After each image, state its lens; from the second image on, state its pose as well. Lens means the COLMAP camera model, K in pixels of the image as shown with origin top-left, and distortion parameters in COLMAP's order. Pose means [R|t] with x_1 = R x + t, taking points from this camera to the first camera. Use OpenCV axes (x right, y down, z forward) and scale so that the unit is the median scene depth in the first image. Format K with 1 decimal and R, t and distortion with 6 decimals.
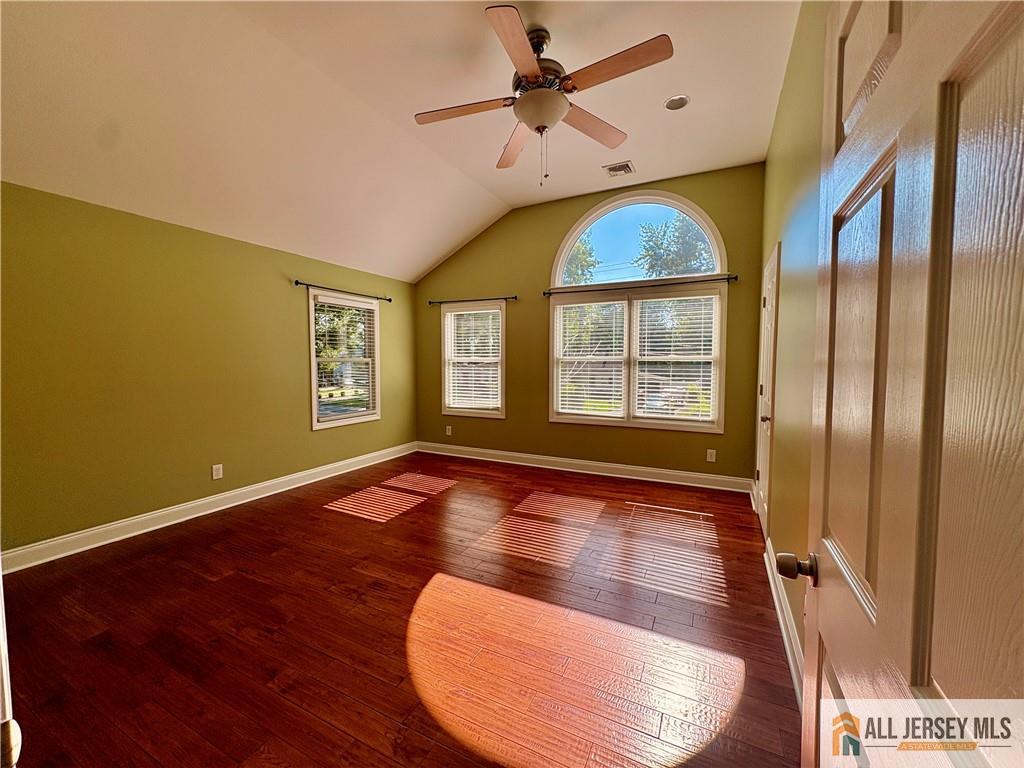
lens RADIAL K [[409.3, 0, 509.3], [0, 409.3, 387.7], [0, 0, 1]] dist [0.000188, 0.000006]
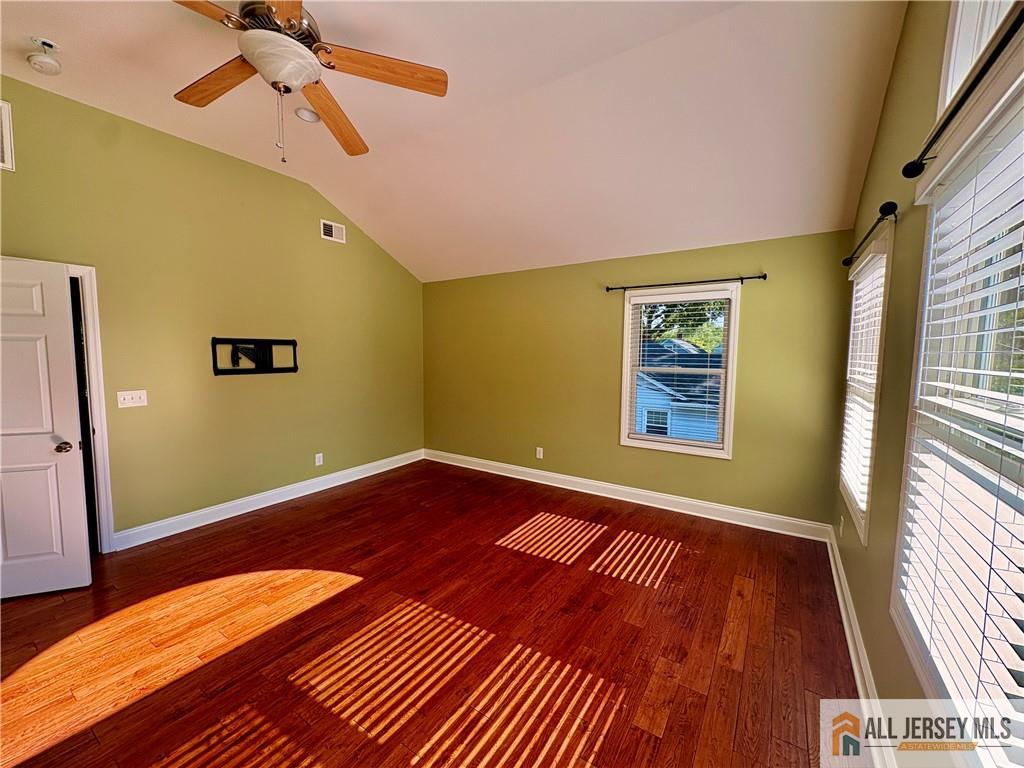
lens RADIAL K [[409.3, 0, 509.3], [0, 409.3, 384.9], [0, 0, 1]] dist [0.000188, 0.000006]
pose [[-0.118710, 0.083070, -0.989448, 0.556176], [-0.069563, 0.993350, 0.091744, -0.119676], [0.990489, 0.079720, -0.112142, 1.025192]]
